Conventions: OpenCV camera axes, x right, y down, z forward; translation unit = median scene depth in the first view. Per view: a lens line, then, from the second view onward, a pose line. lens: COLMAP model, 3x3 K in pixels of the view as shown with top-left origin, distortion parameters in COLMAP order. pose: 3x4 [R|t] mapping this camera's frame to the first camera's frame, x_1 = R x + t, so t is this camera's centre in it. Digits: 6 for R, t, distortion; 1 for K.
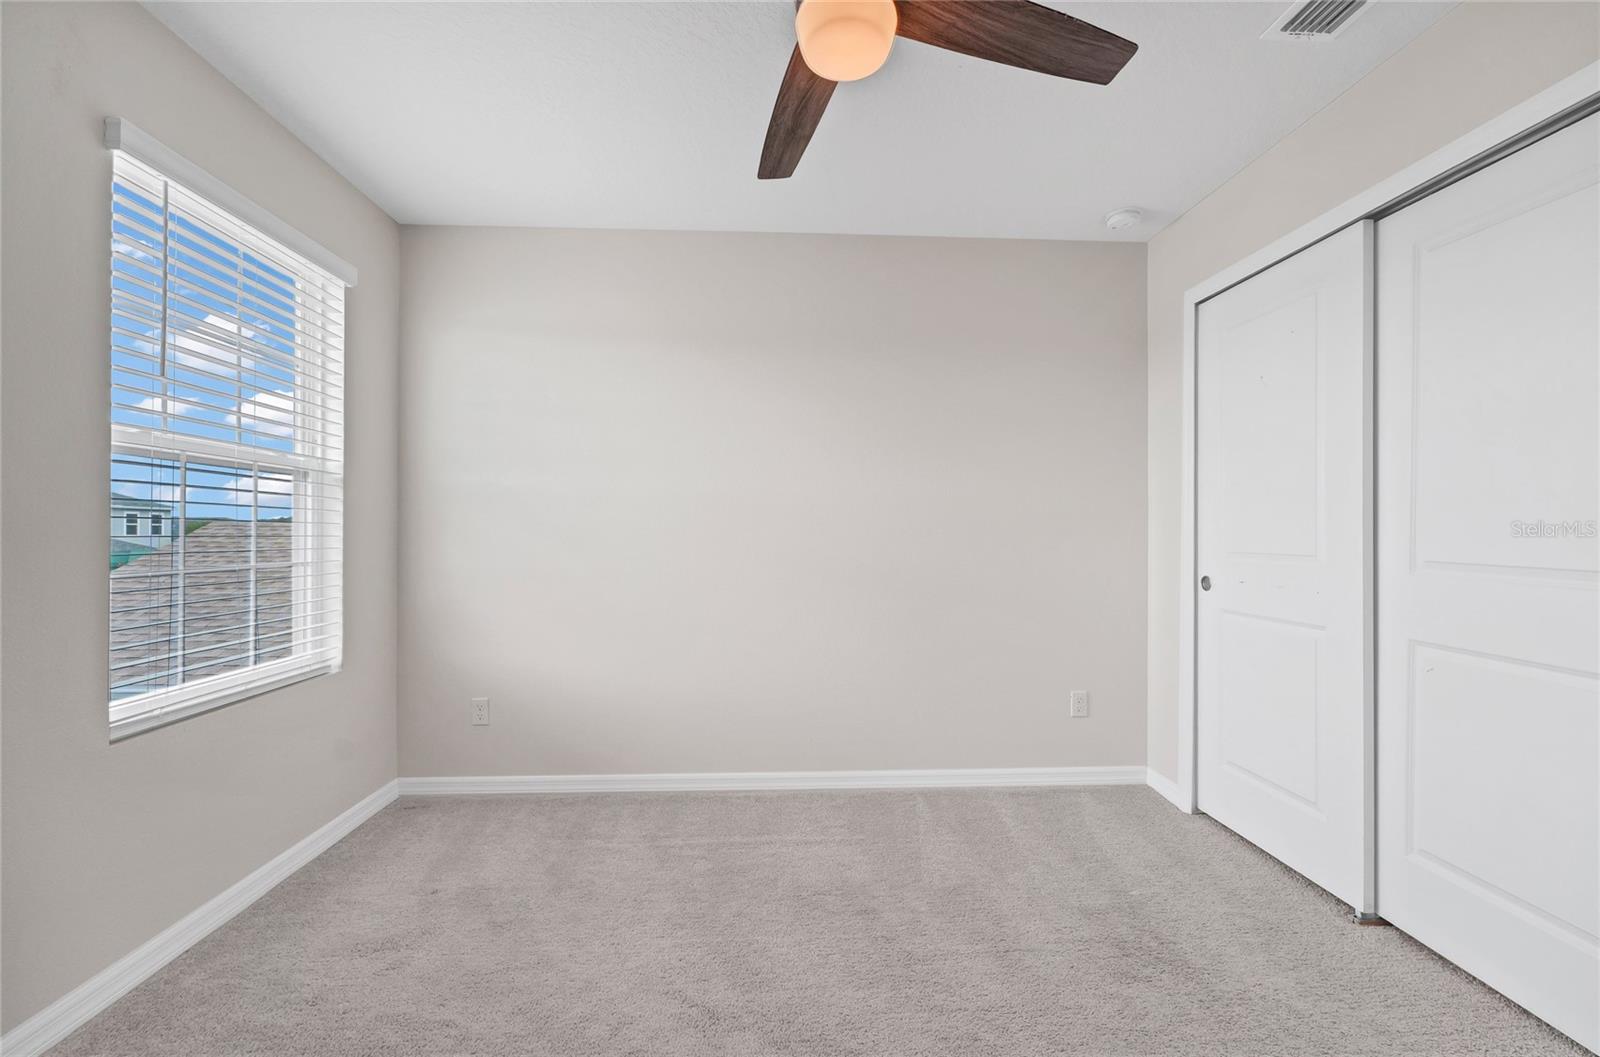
lens RADIAL K [[665.1, 0, 800.0], [0, 665.1, 528.5], [0, 0, 1]] dist [-0.001267, -0.000227]
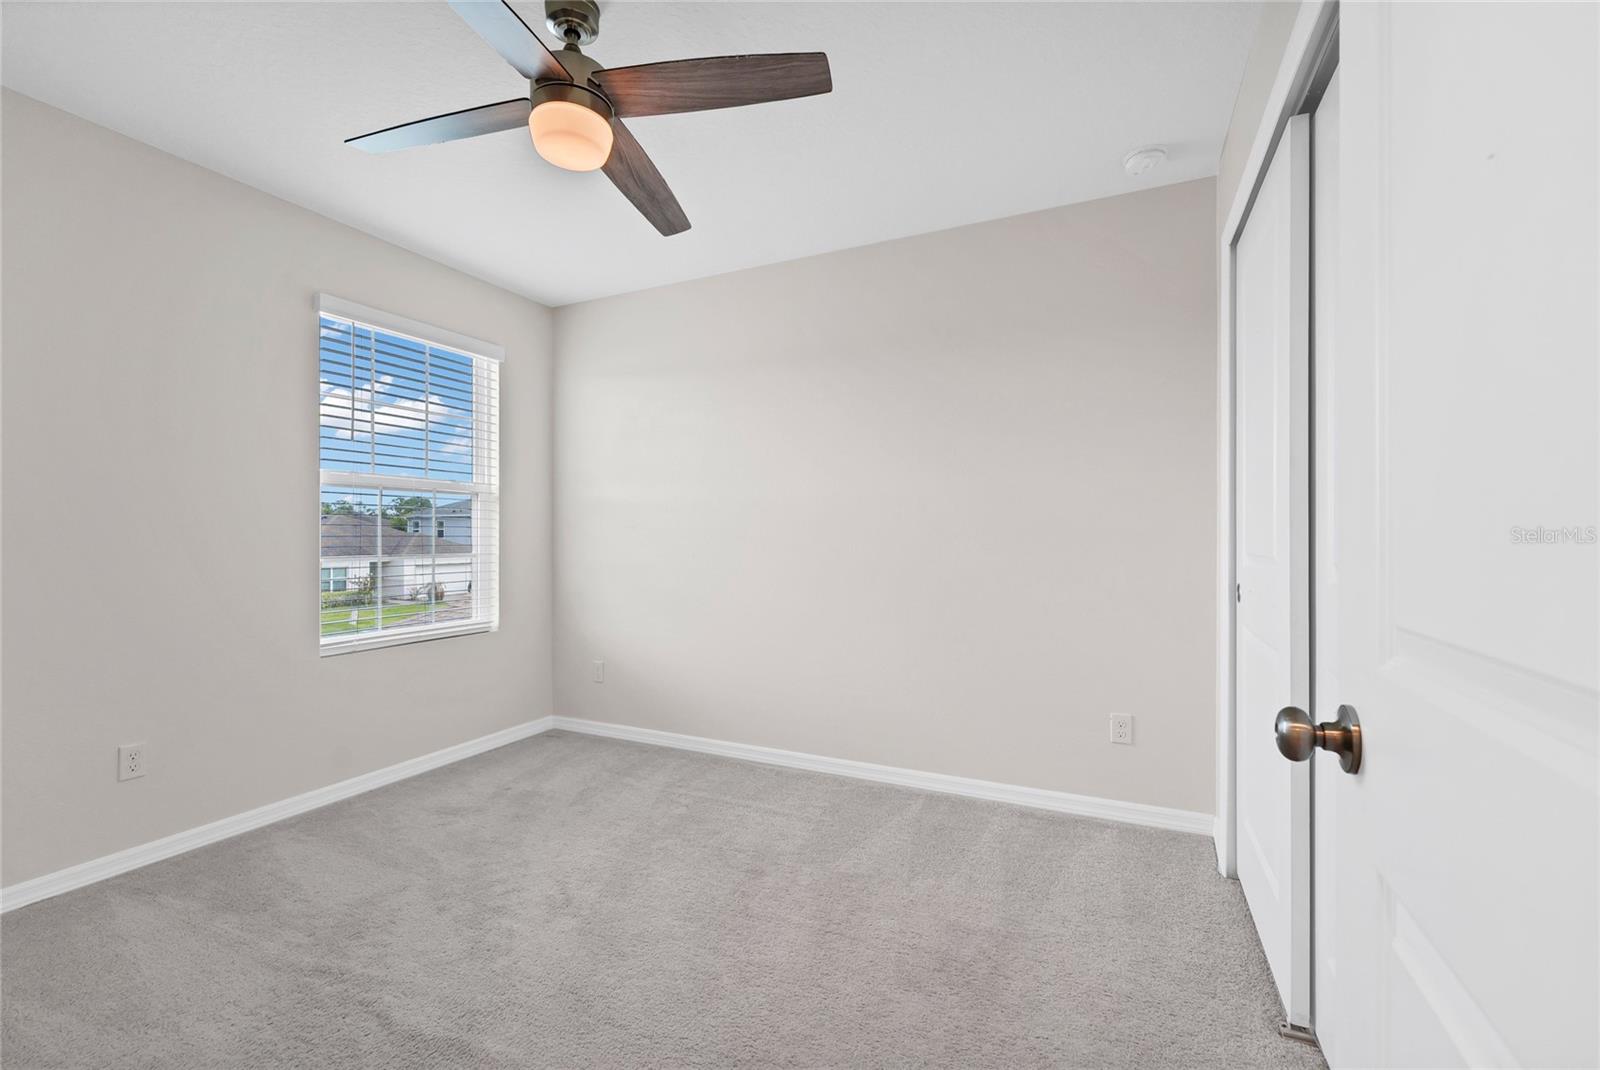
lens RADIAL K [[667.2, 0, 800.0], [0, 667.2, 535.0], [0, 0, 1]] dist [-0.000380, -0.000141]
pose [[0.879718, -0.004720, -0.475472, 0.568631], [0.007012, 0.999971, 0.003047, 0.006851], [0.475444, -0.006015, 0.879726, 0.044345]]
